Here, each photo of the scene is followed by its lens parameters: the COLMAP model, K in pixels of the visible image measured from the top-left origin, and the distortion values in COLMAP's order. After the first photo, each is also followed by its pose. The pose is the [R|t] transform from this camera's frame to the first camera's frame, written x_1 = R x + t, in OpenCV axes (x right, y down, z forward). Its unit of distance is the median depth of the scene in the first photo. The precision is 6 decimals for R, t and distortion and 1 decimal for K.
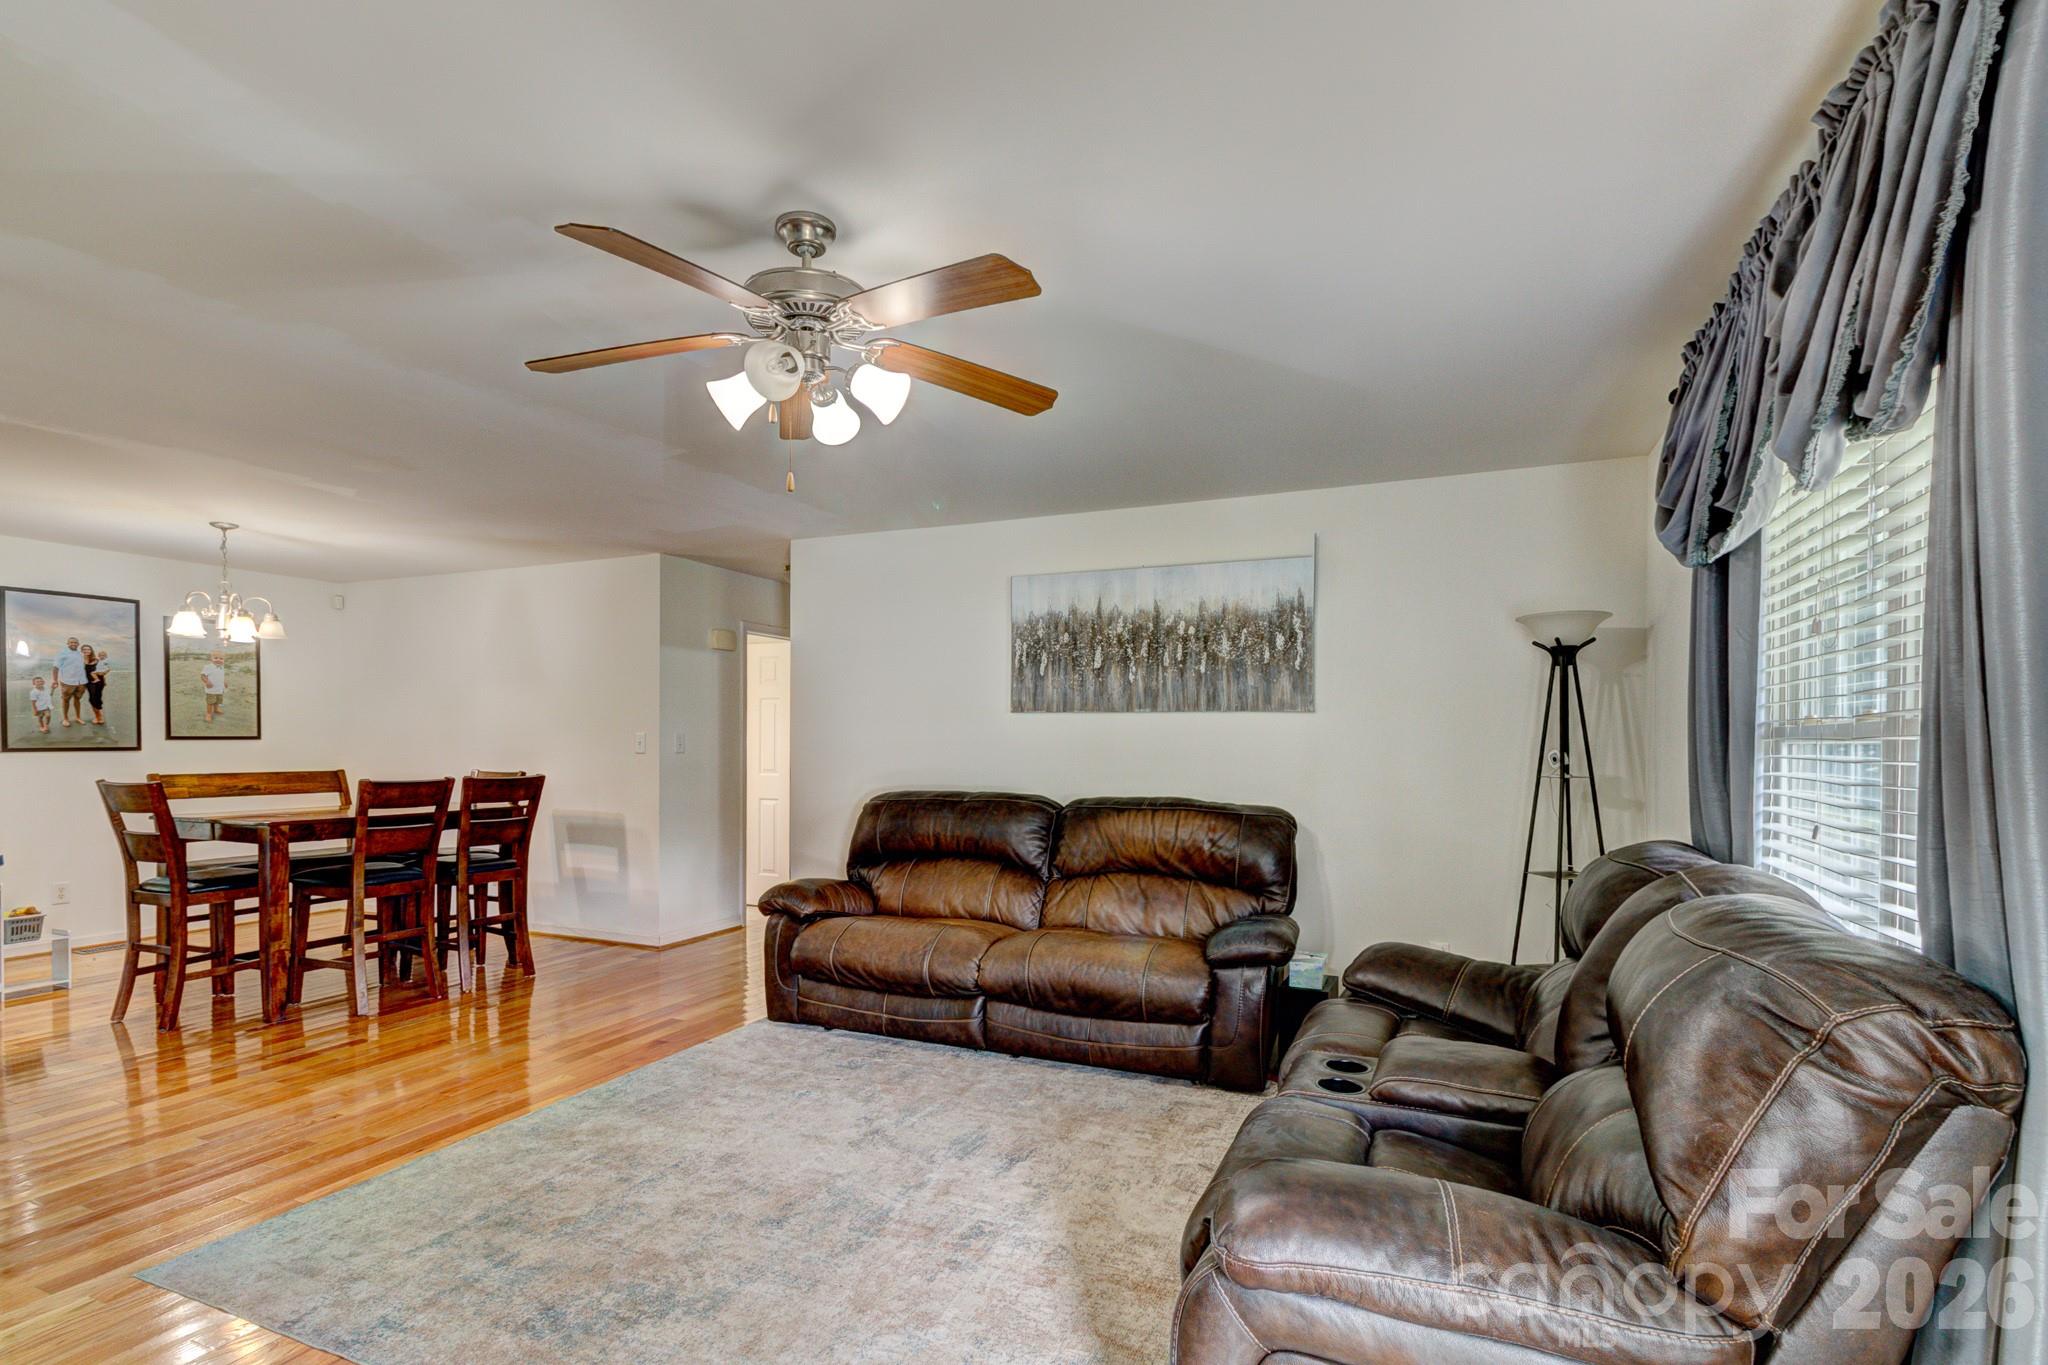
lens RADIAL K [[978.8, 0, 1018.1], [0, 978.8, 746.3], [0, 0, 1]] dist [0.004543, 0.001529]
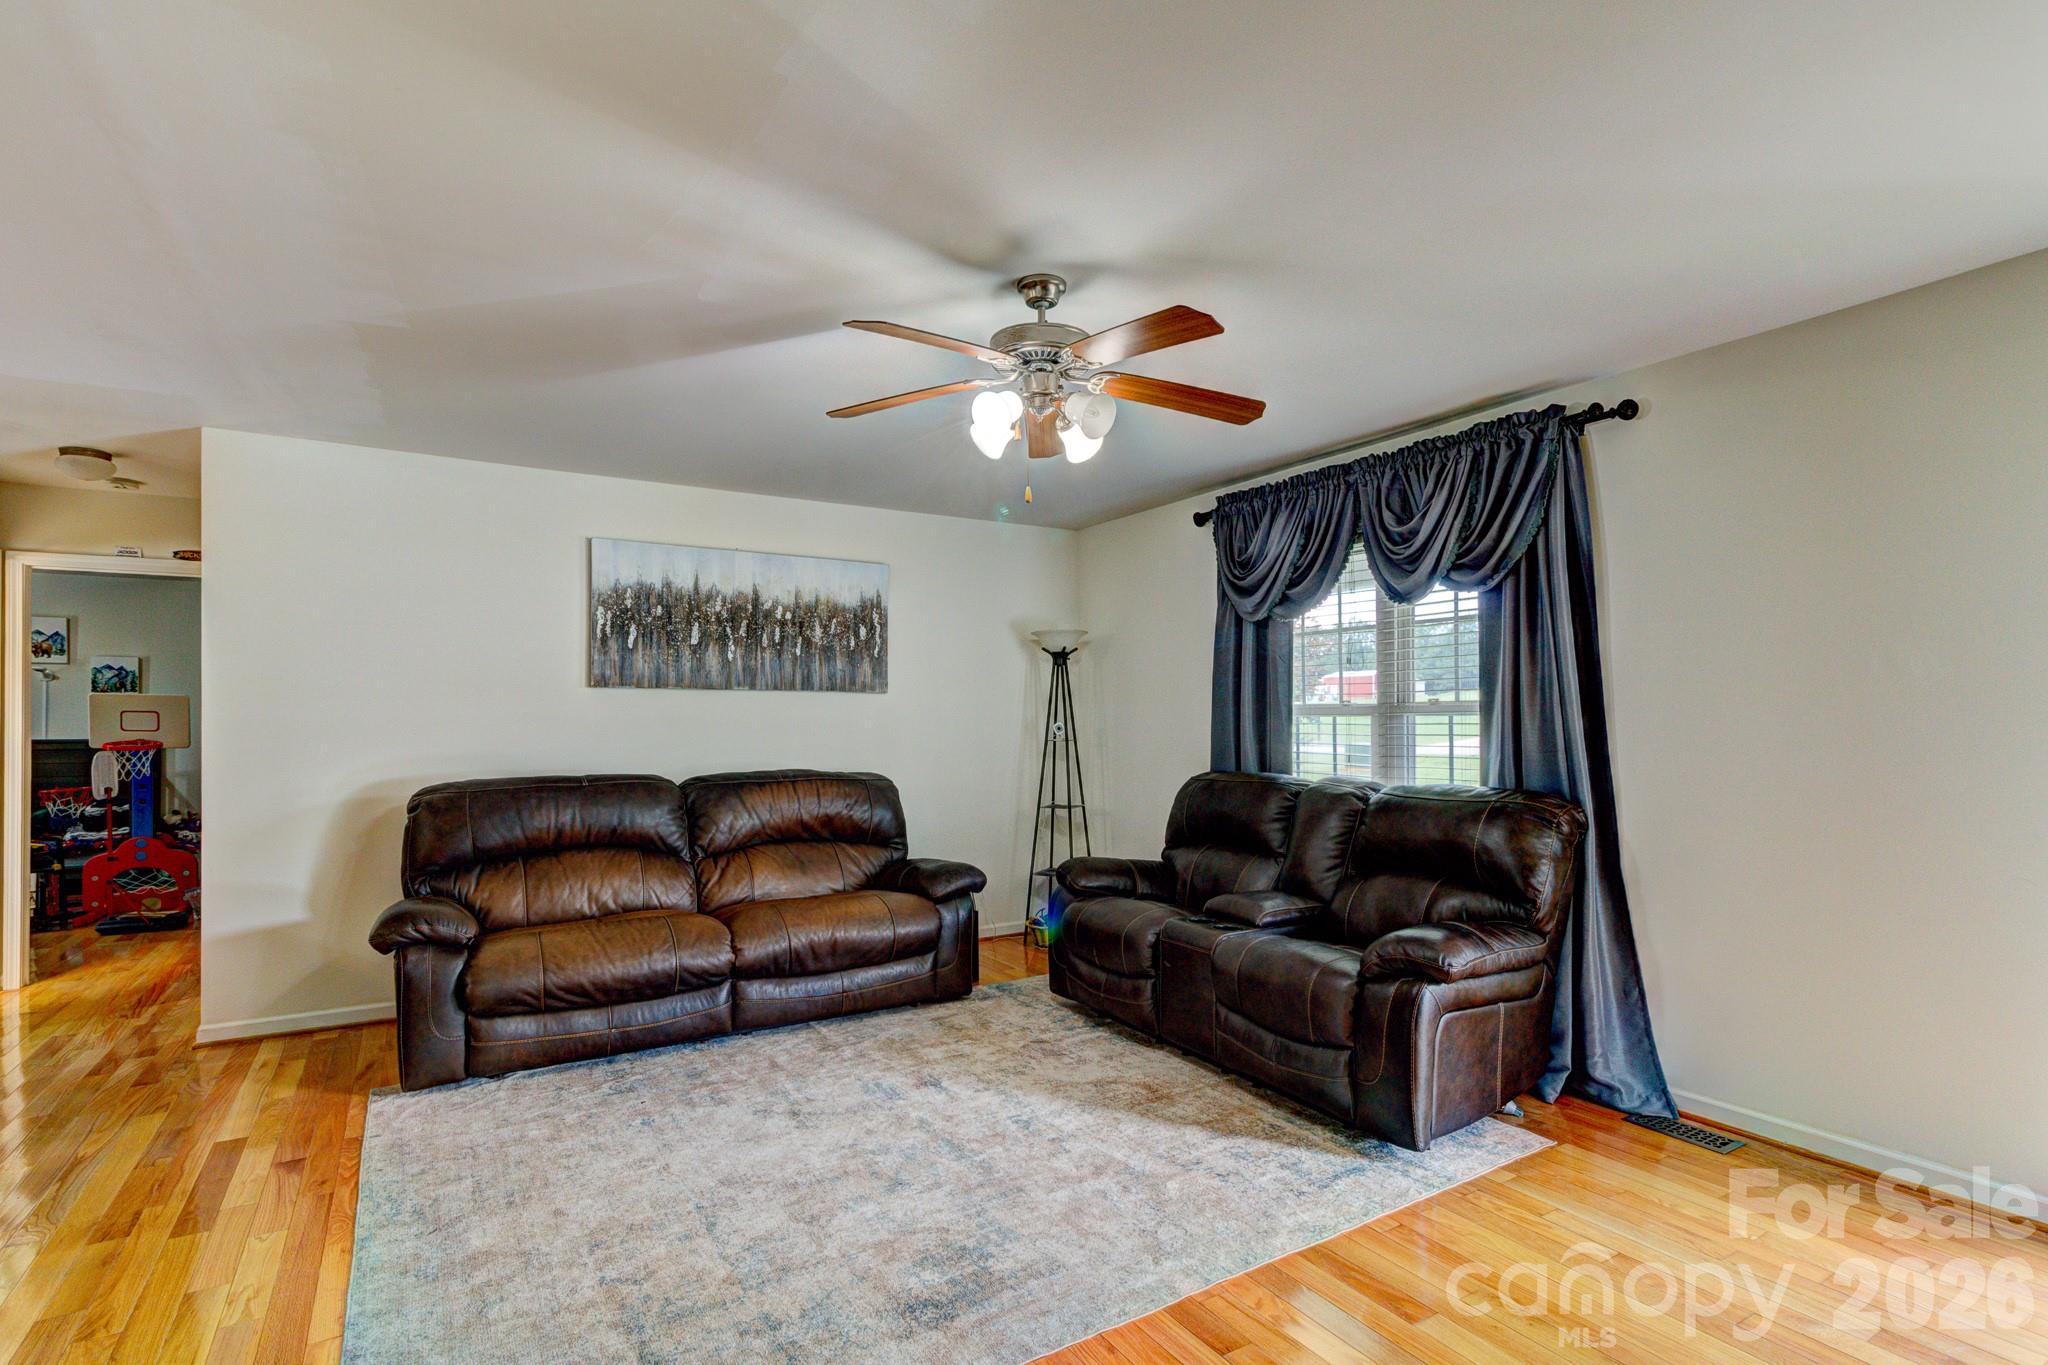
lens RADIAL K [[984.4, 0, 1022.8], [0, 984.4, 726.0], [0, 0, 1]] dist [0.000851, 0.002121]
pose [[0.565154, -0.011803, 0.824901, -0.546835], [0.008106, 0.999929, 0.008755, -0.003679], [-0.824946, 0.001739, 0.565209, 0.162204]]
